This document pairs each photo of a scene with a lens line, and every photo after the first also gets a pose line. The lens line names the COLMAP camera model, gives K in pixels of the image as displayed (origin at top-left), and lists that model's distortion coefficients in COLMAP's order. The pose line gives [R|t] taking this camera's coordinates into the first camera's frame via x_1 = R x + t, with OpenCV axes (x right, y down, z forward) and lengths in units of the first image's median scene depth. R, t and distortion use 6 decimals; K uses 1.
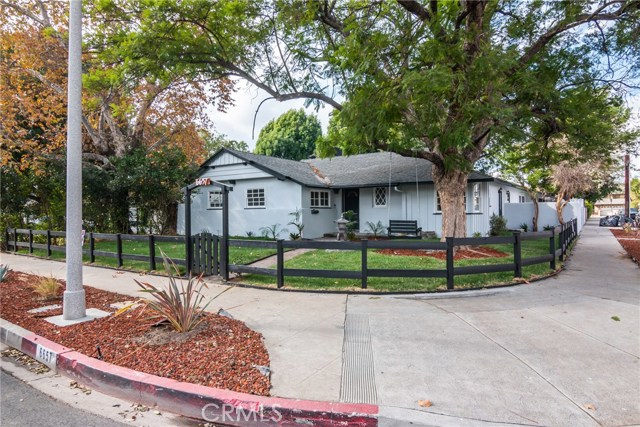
lens RADIAL K [[388.5, 0, 319.2], [0, 388.5, 204.9], [0, 0, 1]] dist [0.005507, 0.001056]
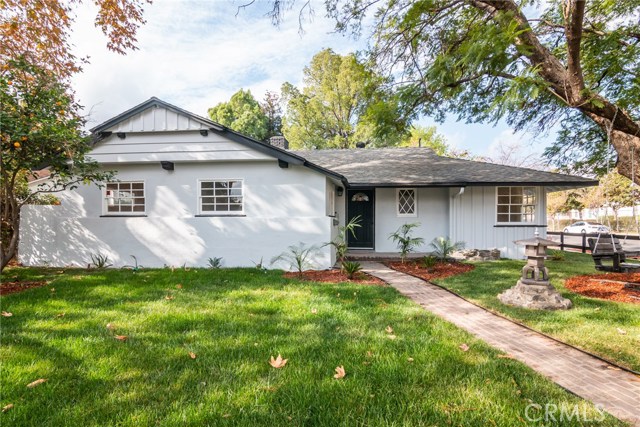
lens RADIAL K [[321.9, 0, 321.3], [0, 321.9, 212.2], [0, 0, 1]] dist [-0.004730, -0.000434]
pose [[0.871696, 0.019336, 0.489666, -0.261865], [-0.014257, 0.999799, -0.014100, 0.008174], [-0.489840, 0.005310, 0.871796, 0.522786]]
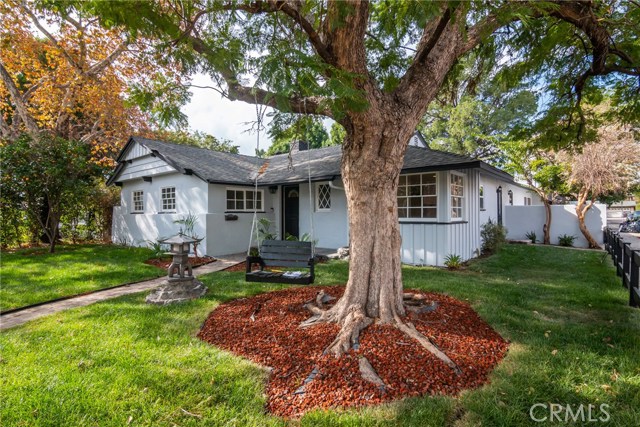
lens RADIAL K [[321.9, 0, 321.3], [0, 321.9, 212.2], [0, 0, 1]] dist [-0.004730, -0.000434]
pose [[0.996372, 0.001866, -0.085084, 0.191962], [-0.000452, 0.999861, 0.016639, -0.002825], [0.085103, -0.016540, 0.996235, 0.383366]]
